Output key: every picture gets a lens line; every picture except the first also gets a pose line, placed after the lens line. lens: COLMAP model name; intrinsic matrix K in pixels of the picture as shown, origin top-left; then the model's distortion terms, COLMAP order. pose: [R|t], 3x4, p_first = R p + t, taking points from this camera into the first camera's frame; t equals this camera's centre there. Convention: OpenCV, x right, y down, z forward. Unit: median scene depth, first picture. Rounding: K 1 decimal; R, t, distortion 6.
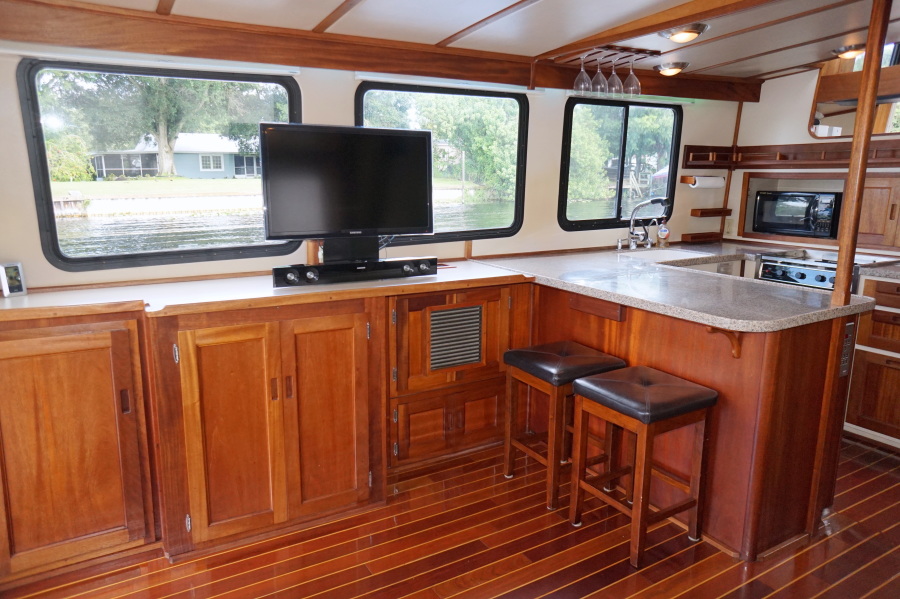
lens RADIAL K [[621.0, 0, 442.5], [0, 621.0, 296.6], [0, 0, 1]] dist [-0.077721, 0.096267]
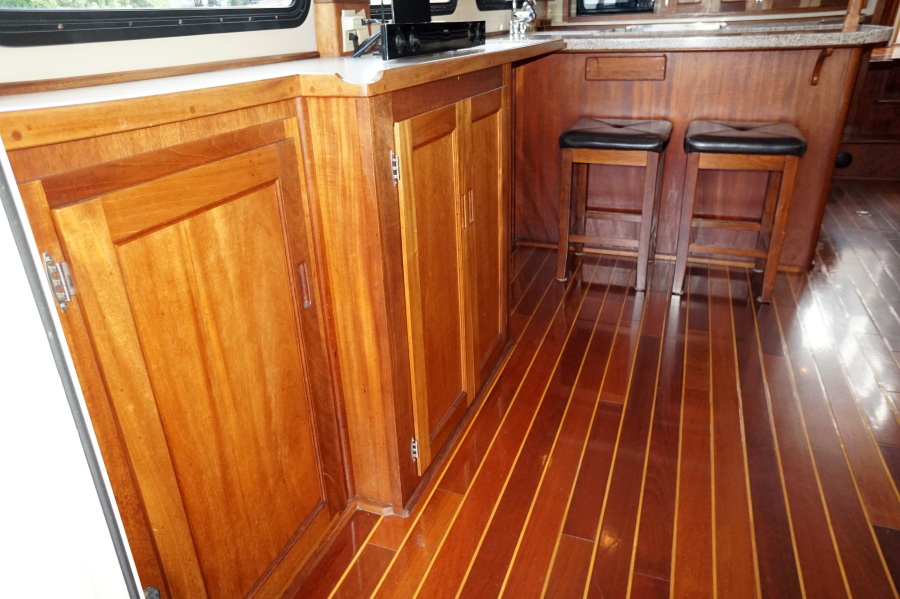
lens RADIAL K [[621.0, 0, 442.5], [0, 621.0, 296.6], [0, 0, 1]] dist [-0.077721, 0.096267]
pose [[0.782219, -0.288671, 0.552089, -0.404763], [0.162872, 0.950108, 0.266021, 0.034430], [-0.601337, -0.118167, 0.790209, 0.293052]]
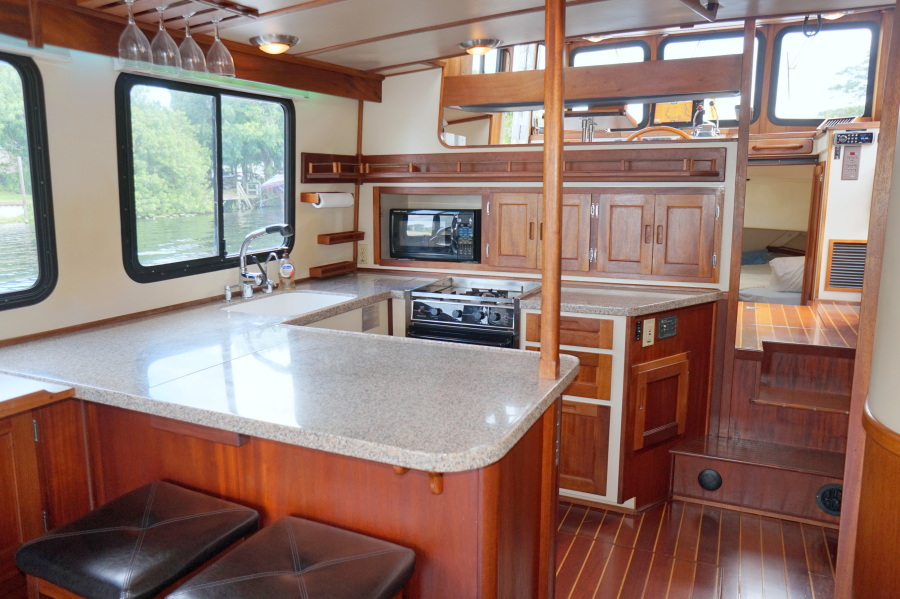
lens RADIAL K [[647.7, 0, 448.7], [0, 647.7, 296.2], [0, 0, 1]] dist [-0.064825, 0.096011]
pose [[0.822833, -0.099593, 0.559488, 0.083701], [0.113189, 0.993519, 0.010388, -0.059552], [-0.556897, 0.054780, 0.828773, 0.254880]]
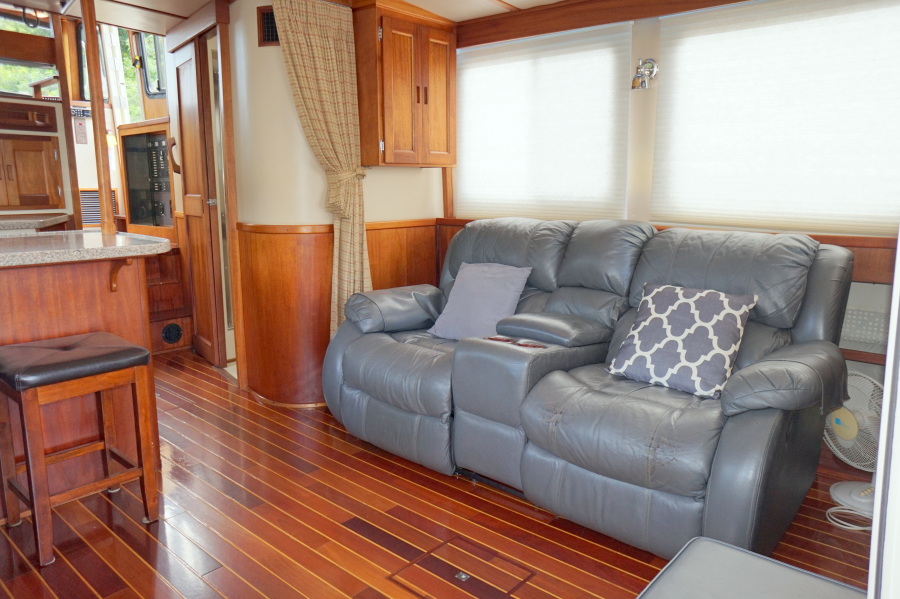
lens RADIAL K [[647.7, 0, 448.7], [0, 647.7, 296.2], [0, 0, 1]] dist [-0.064825, 0.096011]
pose [[-0.290642, -0.172353, 0.941181, -0.402352], [0.184241, 0.955155, 0.231807, -0.020666], [-0.938926, 0.240777, -0.245854, 0.418232]]
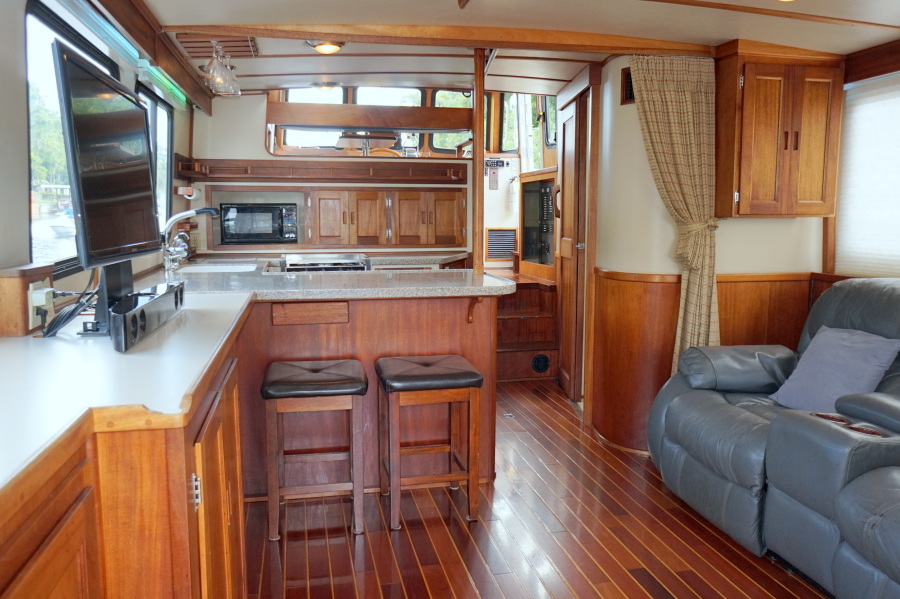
lens RADIAL K [[673.9, 0, 448.1], [0, 673.9, 299.3], [0, 0, 1]] dist [-0.002929, 0.010330]
pose [[0.311802, -0.122549, 0.942211, -0.467013], [0.183510, 0.980743, 0.066832, -0.025162], [-0.932257, 0.152067, 0.328286, 0.334096]]
